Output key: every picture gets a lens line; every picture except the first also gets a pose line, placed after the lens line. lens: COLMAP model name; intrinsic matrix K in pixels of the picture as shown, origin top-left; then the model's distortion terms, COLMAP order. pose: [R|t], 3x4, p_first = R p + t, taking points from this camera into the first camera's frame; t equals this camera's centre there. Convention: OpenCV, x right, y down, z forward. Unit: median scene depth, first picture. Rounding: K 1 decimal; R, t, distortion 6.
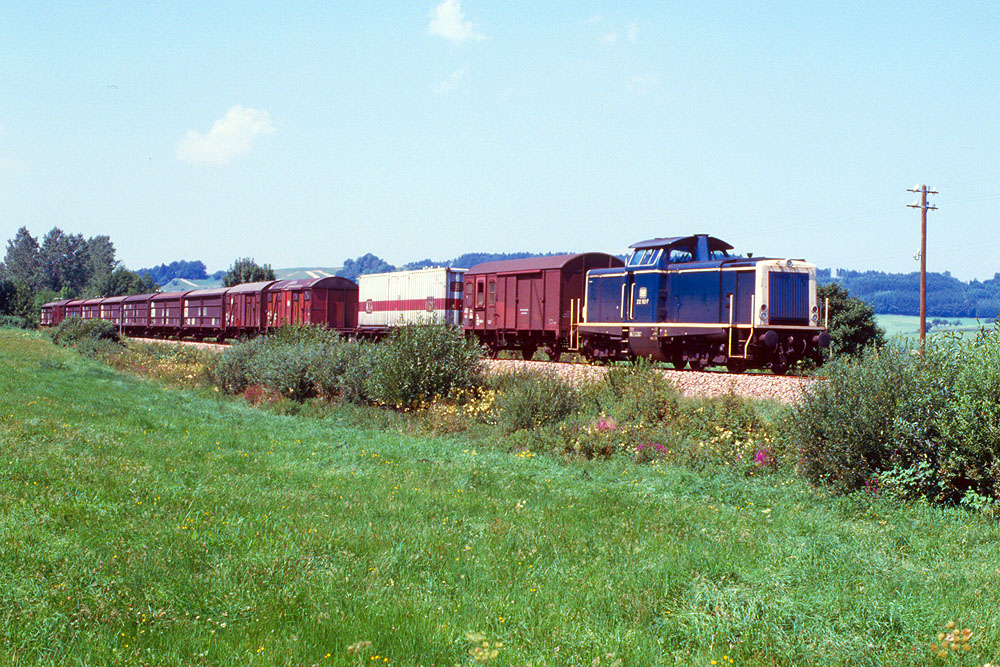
lens RADIAL K [[1624.0, 0, 500.0], [0, 1624.0, 333.5], [0, 0, 1]] dist [-0.339041, 0.004497]
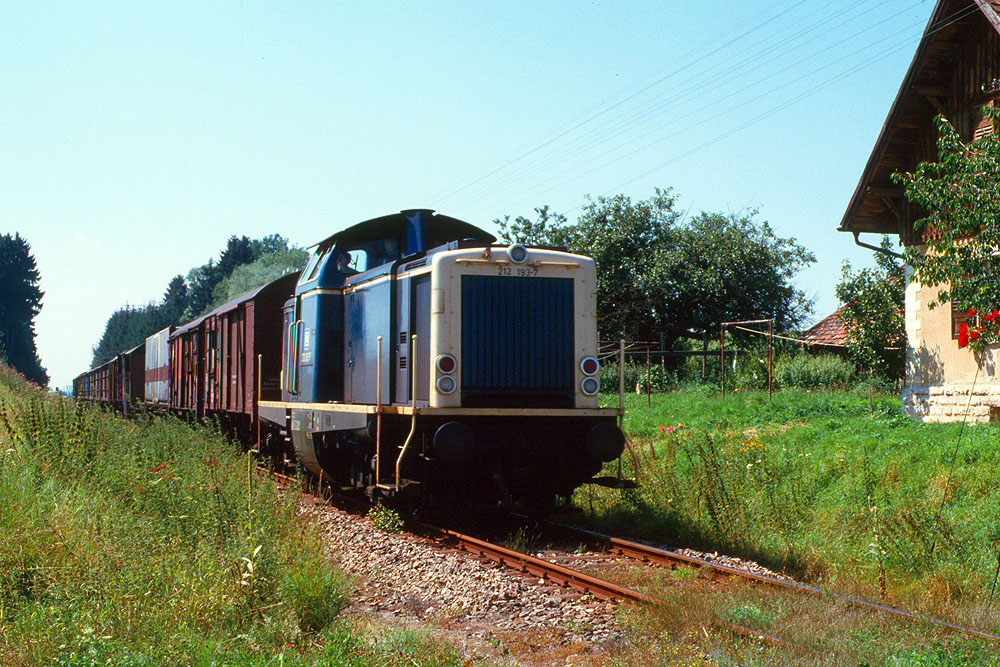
lens RADIAL K [[1598.1, 0, 500.0], [0, 1598.1, 333.5], [0, 0, 1]] dist [-0.021526, 0.020924]
pose [[0.991061, -0.022278, -0.131534, 0.212259], [0.017148, 0.999052, -0.040008, -0.006995], [0.132301, 0.037395, 0.990504, 0.556526]]
